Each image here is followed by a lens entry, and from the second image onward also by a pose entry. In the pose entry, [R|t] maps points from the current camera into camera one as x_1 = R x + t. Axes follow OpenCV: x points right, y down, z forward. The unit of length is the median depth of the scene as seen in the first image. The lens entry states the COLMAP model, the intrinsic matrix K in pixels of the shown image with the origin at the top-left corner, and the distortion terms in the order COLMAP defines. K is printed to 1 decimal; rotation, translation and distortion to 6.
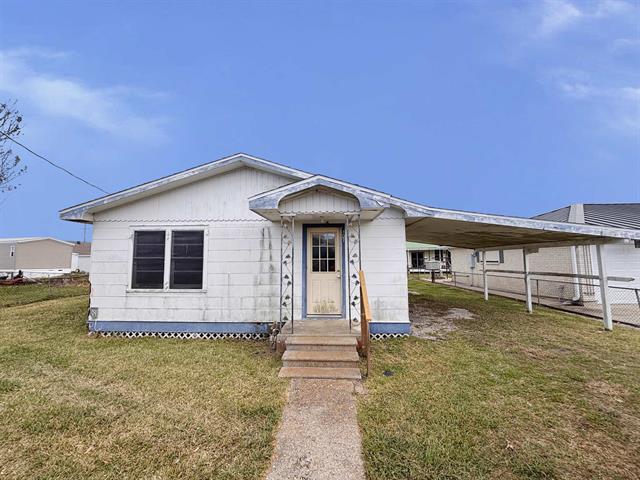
lens RADIAL K [[268.3, 0, 324.9], [0, 268.3, 239.8], [0, 0, 1]] dist [0.002020, 0.000819]
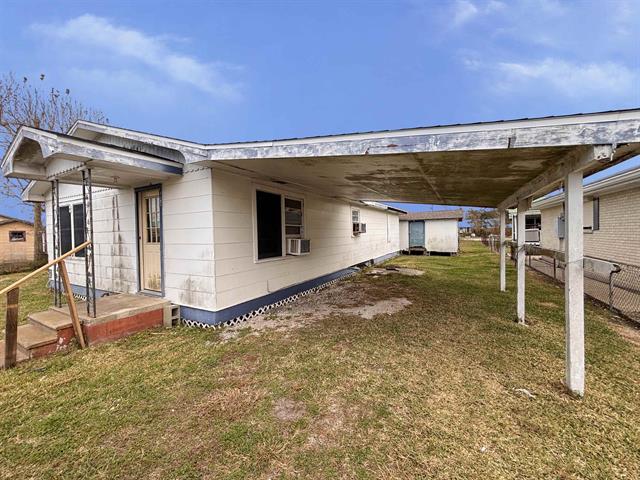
lens RADIAL K [[268.3, 0, 324.9], [0, 268.3, 239.8], [0, 0, 1]] dist [0.002020, 0.000819]
pose [[0.885816, -0.000560, -0.464036, 0.919057], [0.047924, 0.994763, 0.090282, 0.061773], [0.461555, -0.102212, 0.881204, 0.511030]]
